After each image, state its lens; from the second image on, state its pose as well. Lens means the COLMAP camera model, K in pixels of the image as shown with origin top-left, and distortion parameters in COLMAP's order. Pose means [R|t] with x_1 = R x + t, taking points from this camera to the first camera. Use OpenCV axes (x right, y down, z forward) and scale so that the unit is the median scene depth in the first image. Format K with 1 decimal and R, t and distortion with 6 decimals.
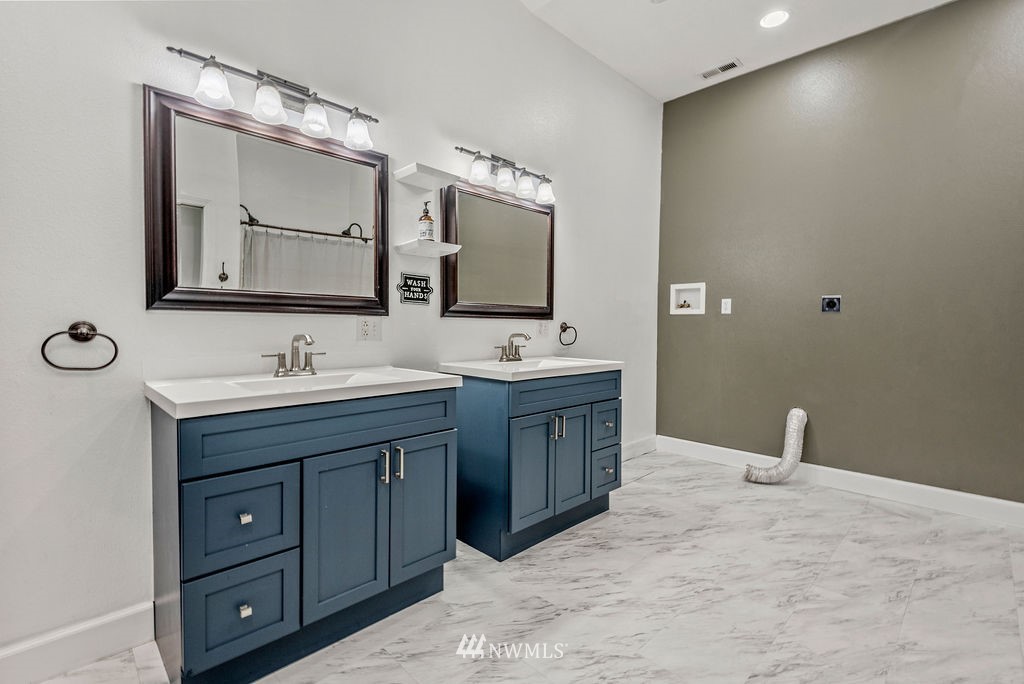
lens RADIAL K [[465.6, 0, 501.8], [0, 465.6, 340.6], [0, 0, 1]] dist [0.021905, -0.011769]
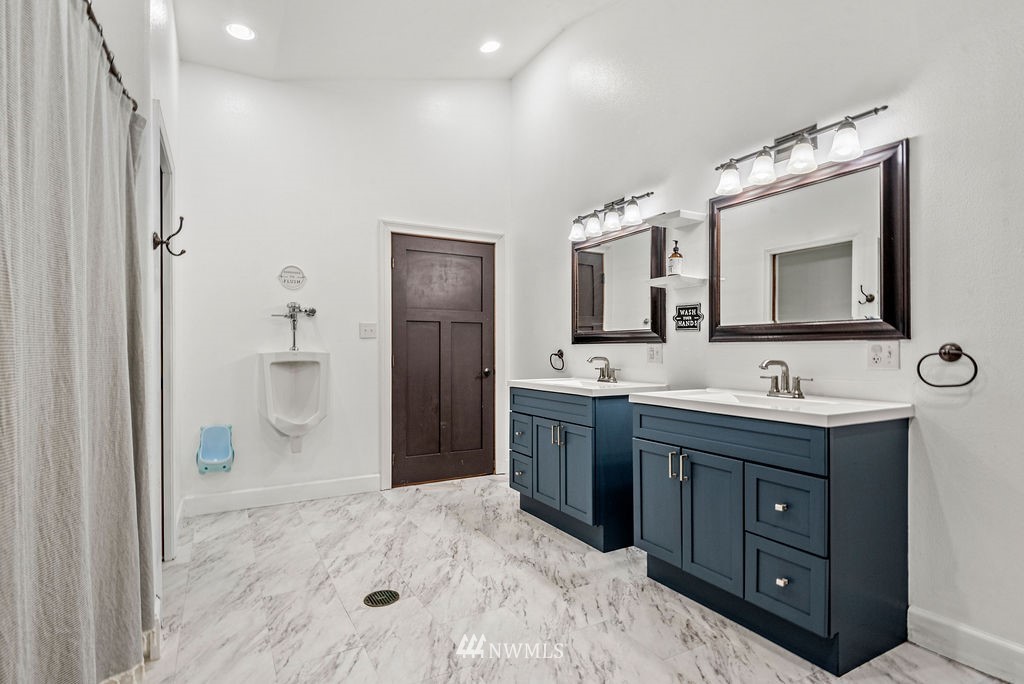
lens RADIAL K [[513.4, 0, 507.2], [0, 513.4, 345.1], [0, 0, 1]] dist [0.005431, -0.007716]
pose [[-0.262685, -0.006109, -0.964862, 1.108721], [-0.020500, 0.999790, -0.000749, -0.036083], [0.964664, 0.019583, -0.262755, 0.913185]]
